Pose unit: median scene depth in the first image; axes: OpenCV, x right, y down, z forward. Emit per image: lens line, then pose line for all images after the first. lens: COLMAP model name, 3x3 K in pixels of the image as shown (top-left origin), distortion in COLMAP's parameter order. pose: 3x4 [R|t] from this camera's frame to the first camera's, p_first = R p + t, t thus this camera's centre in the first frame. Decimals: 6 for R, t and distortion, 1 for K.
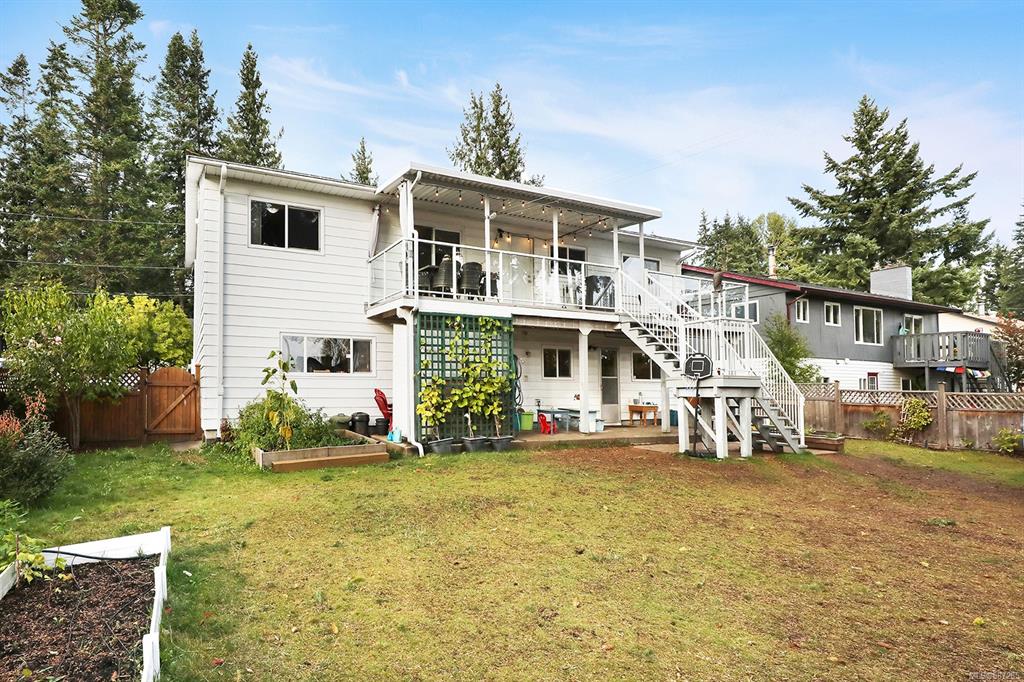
lens RADIAL K [[625.7, 0, 435.8], [0, 625.7, 345.0], [0, 0, 1]] dist [-0.004361, -0.000799]
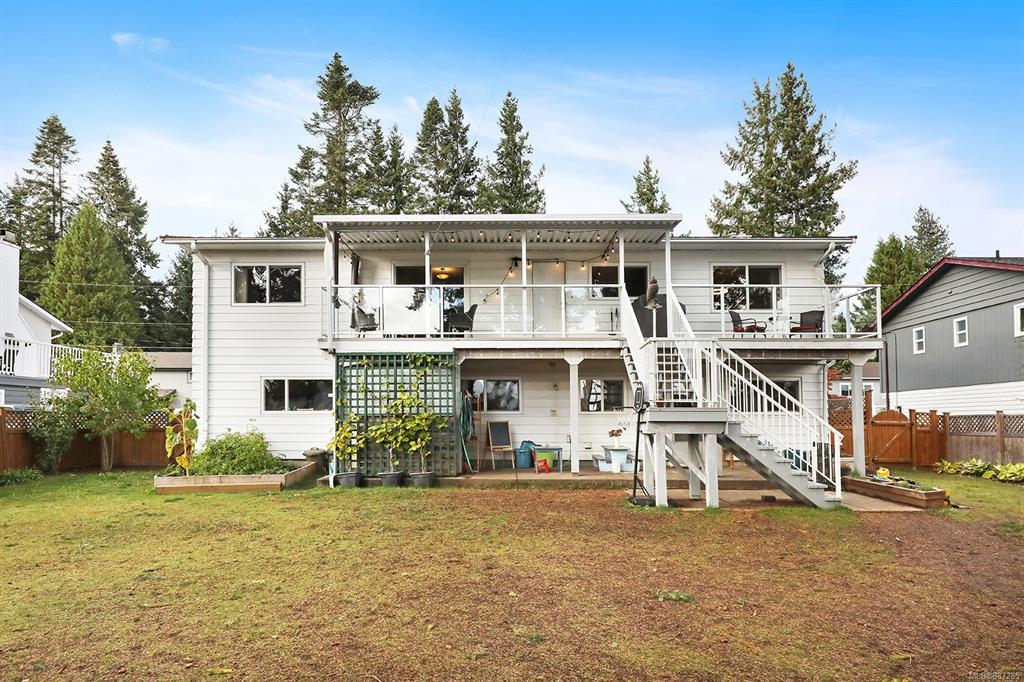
lens RADIAL K [[650.9, 0, 511.9], [0, 650.9, 395.6], [0, 0, 1]] dist [-0.002748, 0.002267]
pose [[0.884753, -0.024291, -0.465427, 0.506974], [0.036411, 0.999191, 0.017066, 0.007690], [0.464636, -0.032046, 0.884922, 0.103025]]
